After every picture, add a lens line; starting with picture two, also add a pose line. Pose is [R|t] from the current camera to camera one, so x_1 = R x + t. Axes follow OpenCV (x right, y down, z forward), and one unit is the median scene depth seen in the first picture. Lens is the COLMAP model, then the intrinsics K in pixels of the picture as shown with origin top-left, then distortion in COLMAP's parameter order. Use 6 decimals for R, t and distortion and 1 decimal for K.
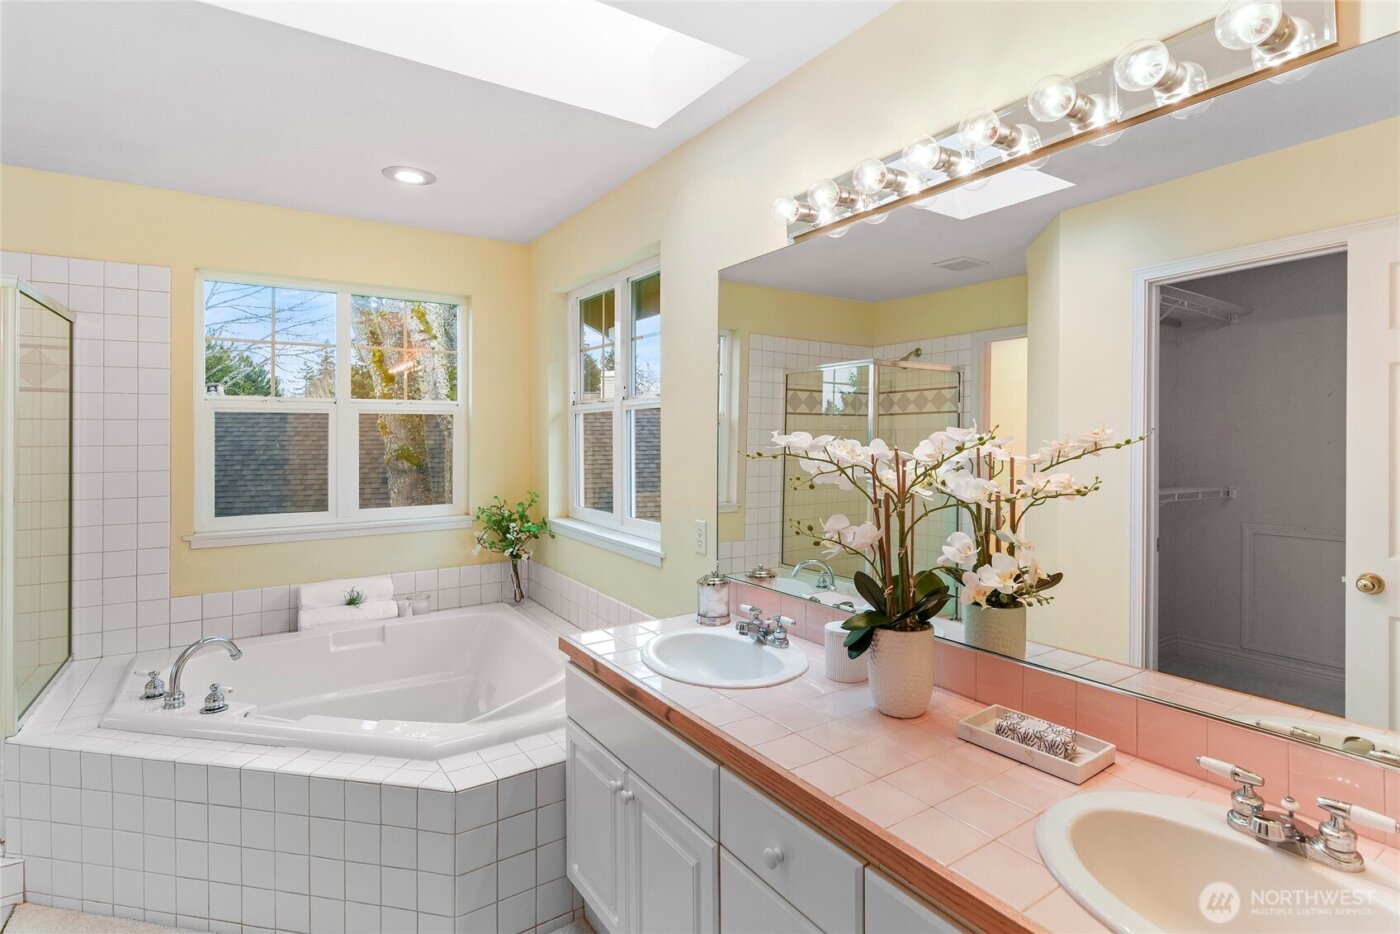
lens RADIAL K [[688.3, 0, 696.0], [0, 688.3, 426.9], [0, 0, 1]] dist [0.000708, 0.000804]
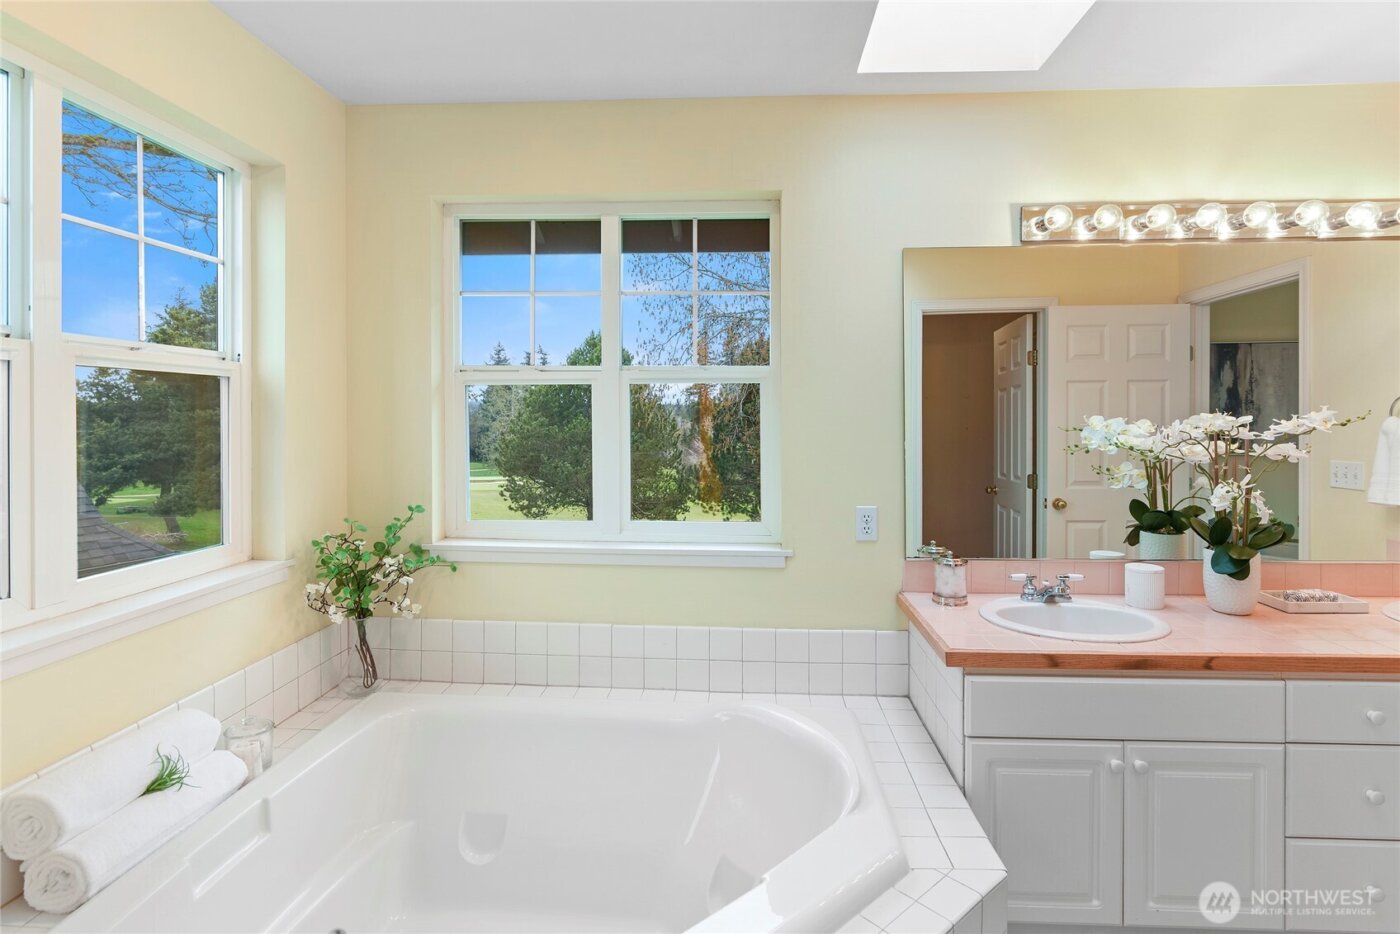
lens RADIAL K [[688.3, 0, 696.0], [0, 688.3, 426.9], [0, 0, 1]] dist [0.000708, 0.000804]
pose [[0.597899, -0.001295, 0.801570, -1.353771], [-0.011933, 0.999873, 0.010517, 0.029105], [-0.801483, -0.015853, 0.597808, 0.943851]]
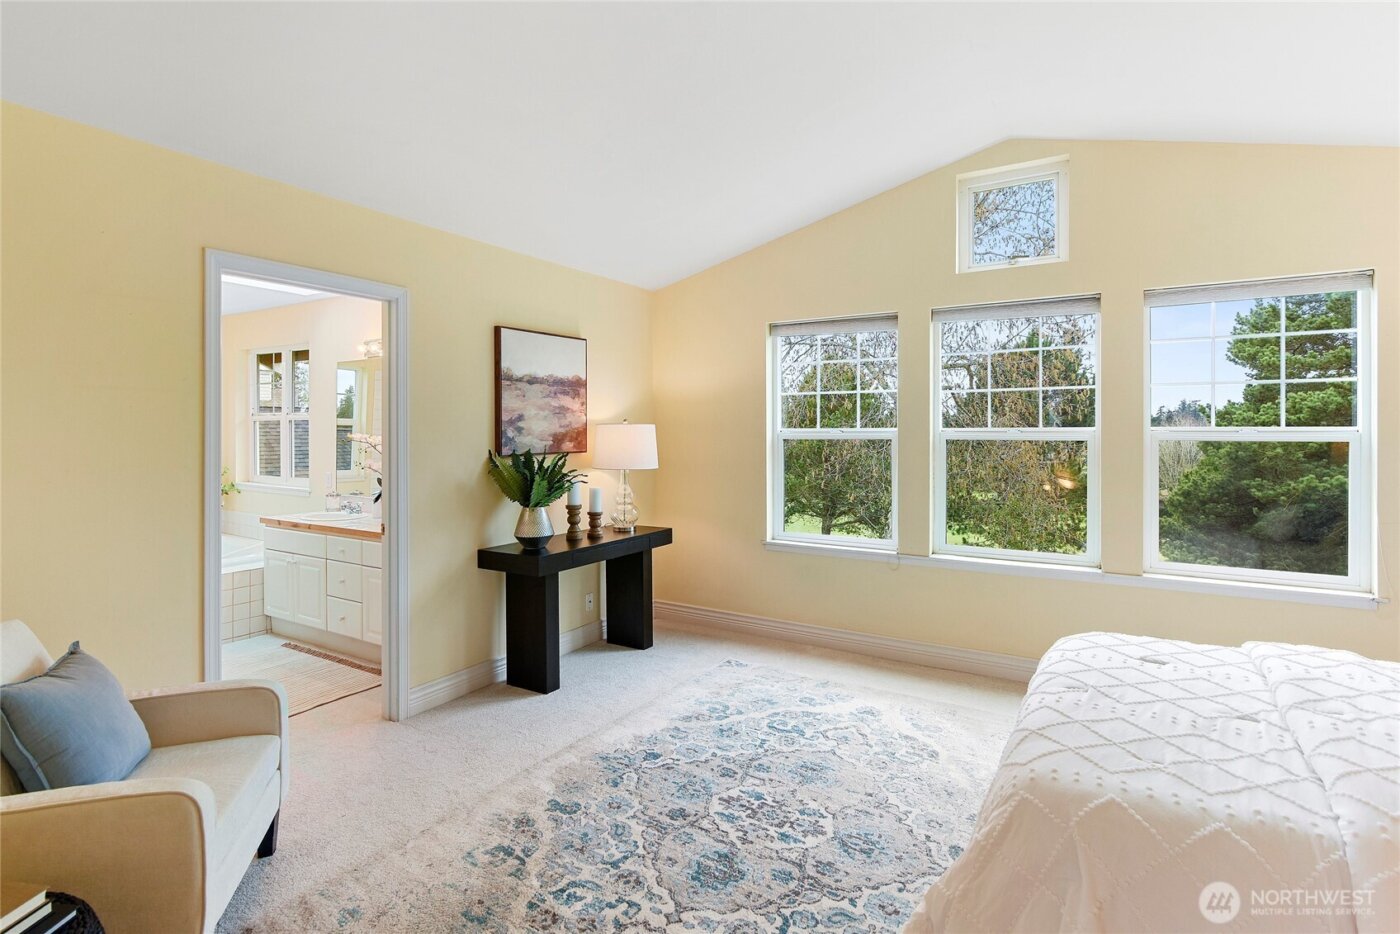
lens RADIAL K [[688.3, 0, 696.0], [0, 688.3, 426.9], [0, 0, 1]] dist [0.000708, 0.000804]
pose [[0.902359, 0.004315, 0.430963, 0.179343], [-0.008868, 0.999924, 0.008556, -0.065710], [-0.430893, -0.011543, 0.902329, -2.339848]]
